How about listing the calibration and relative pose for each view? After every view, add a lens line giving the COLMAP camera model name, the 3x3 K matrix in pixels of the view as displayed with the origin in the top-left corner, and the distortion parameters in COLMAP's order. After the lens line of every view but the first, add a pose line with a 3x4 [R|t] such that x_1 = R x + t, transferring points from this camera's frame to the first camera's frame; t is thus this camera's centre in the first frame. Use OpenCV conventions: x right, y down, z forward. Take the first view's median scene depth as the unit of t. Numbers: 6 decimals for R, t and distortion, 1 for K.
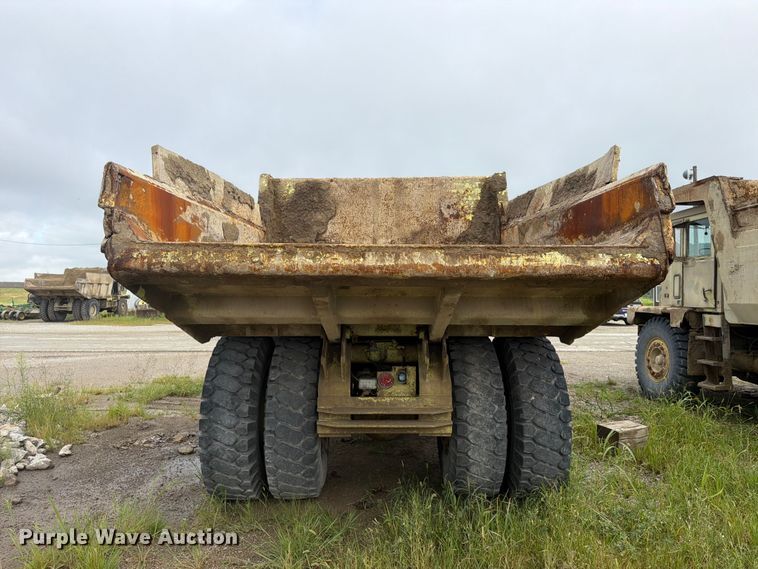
lens RADIAL K [[529.0, 0, 379.0], [0, 529.0, 284.5], [0, 0, 1]] dist [0.095475, -0.120446]
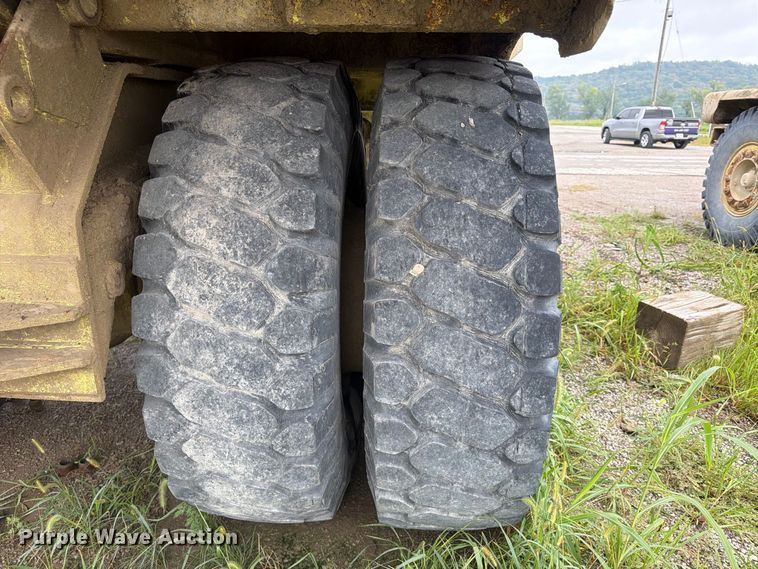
lens RADIAL K [[536.8, 0, 379.0], [0, 536.8, 284.5], [0, 0, 1]] dist [0.078598, -0.103180]
pose [[0.998757, 0.024578, -0.043372, 0.279053], [-0.009983, 0.950997, 0.309040, 0.138808], [0.048843, -0.308223, 0.950060, 0.746960]]
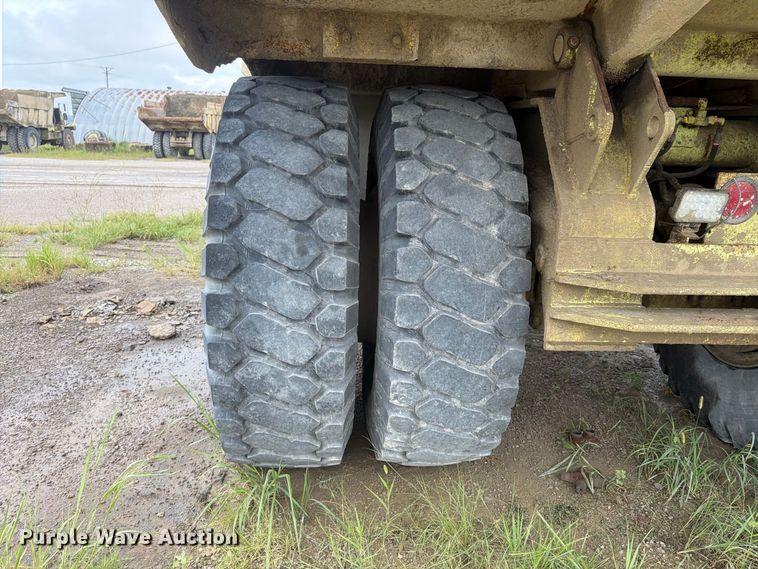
lens RADIAL K [[536.8, 0, 379.0], [0, 536.8, 284.5], [0, 0, 1]] dist [0.078598, -0.103180]
pose [[0.998019, 0.020916, 0.059343, -0.241232], [-0.035955, 0.963561, 0.265063, 0.148022], [-0.051636, -0.266671, 0.962403, 0.653274]]
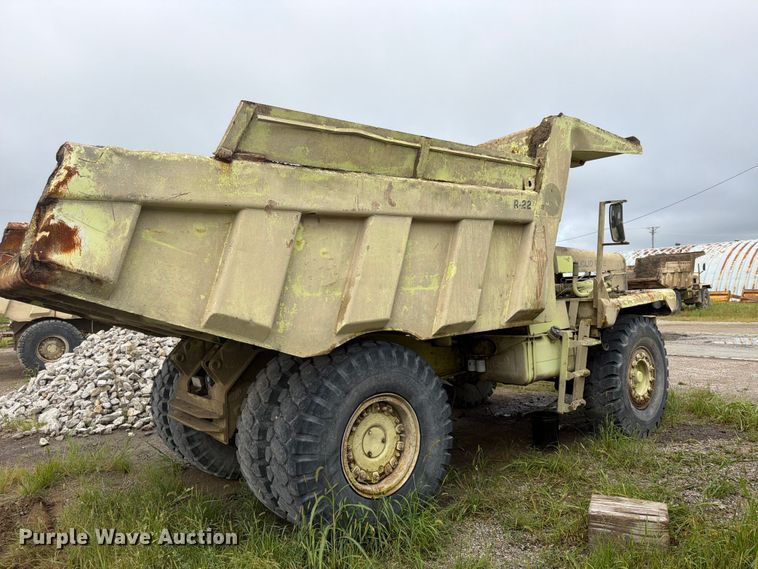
lens RADIAL K [[533.3, 0, 377.1], [0, 533.3, 285.2], [0, 0, 1]] dist [0.140413, -0.229763]
pose [[0.626740, -0.033802, -0.778495, 1.052703], [0.045092, 0.998958, -0.007073, 0.016598], [0.777922, -0.030671, 0.627611, 0.592439]]
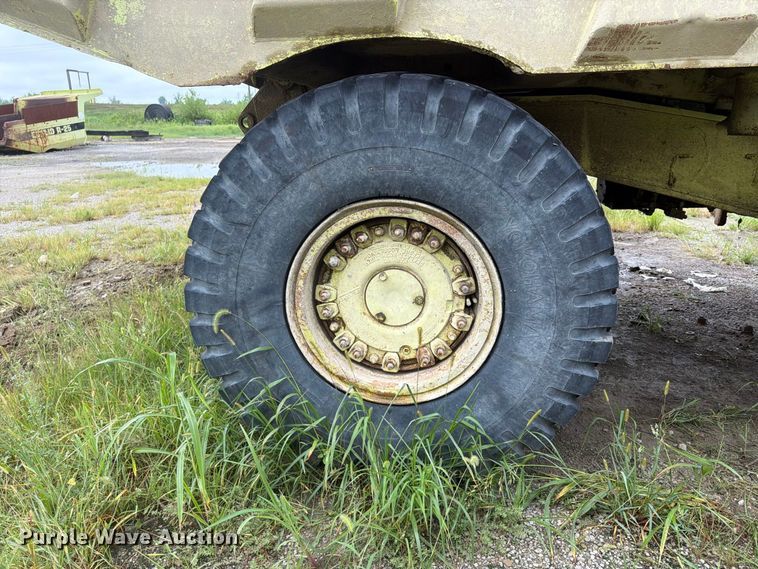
lens RADIAL K [[529.0, 0, 379.0], [0, 529.0, 284.5], [0, 0, 1]] dist [0.095475, -0.120446]
pose [[-0.110123, 0.283980, -0.952485, 0.742251], [0.010240, 0.958587, 0.284615, 0.140926], [0.993865, 0.021589, -0.108470, 1.186757]]
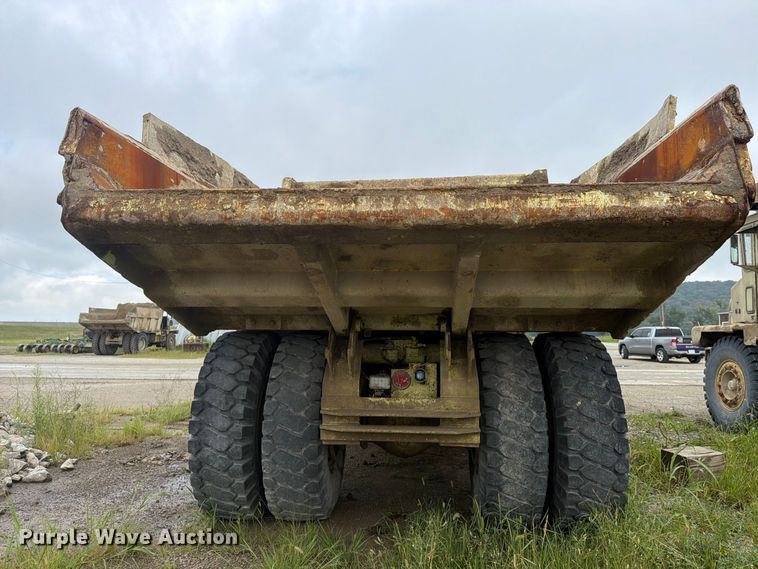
lens RADIAL K [[532.9, 0, 377.9], [0, 532.9, 283.9], [0, 0, 1]] dist [0.071166, -0.086916]
pose [[0.995973, -0.004287, -0.089553, 0.052778], [-0.002611, 0.997045, -0.076769, 0.092851], [0.089617, 0.076694, 0.993019, 0.129466]]
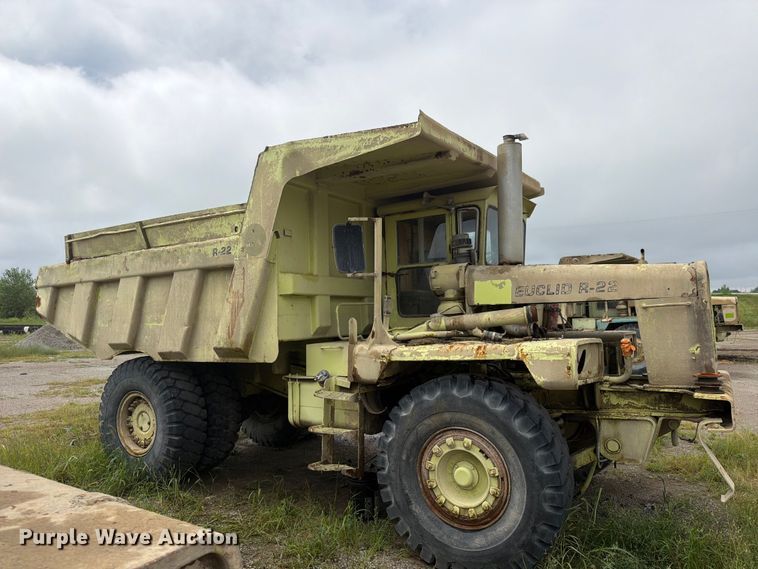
lens RADIAL K [[533.3, 0, 377.1], [0, 533.3, 285.2], [0, 0, 1]] dist [0.140413, -0.229763]
pose [[-0.542334, -0.030030, -0.839626, 1.210093], [0.023854, 0.998408, -0.051117, 0.004162], [0.839824, -0.047751, -0.540754, 2.457192]]
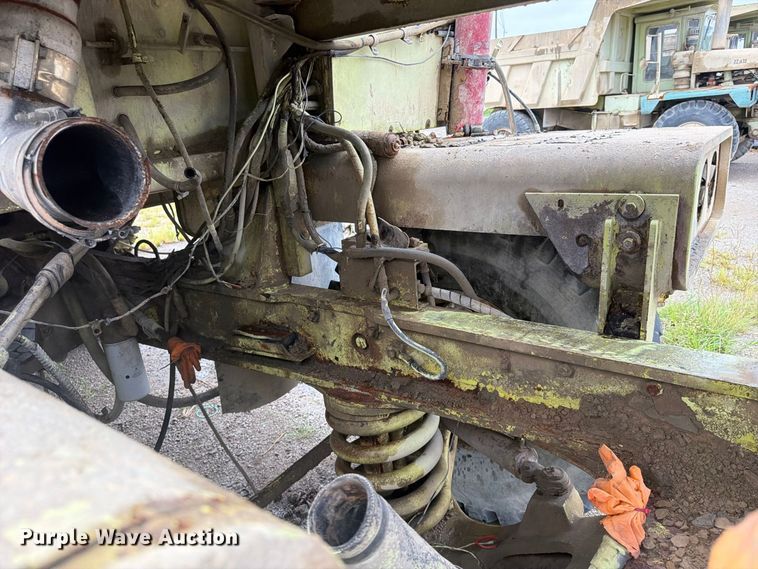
lens RADIAL K [[549.1, 0, 382.8], [0, 549.1, 284.8], [0, 0, 1]] dist [-0.007085, -0.004937]
pose [[-0.579445, 0.294432, -0.759969, 0.161665], [0.070406, 0.947062, 0.313235, 0.032159], [0.811964, 0.127996, -0.569500, 2.283964]]
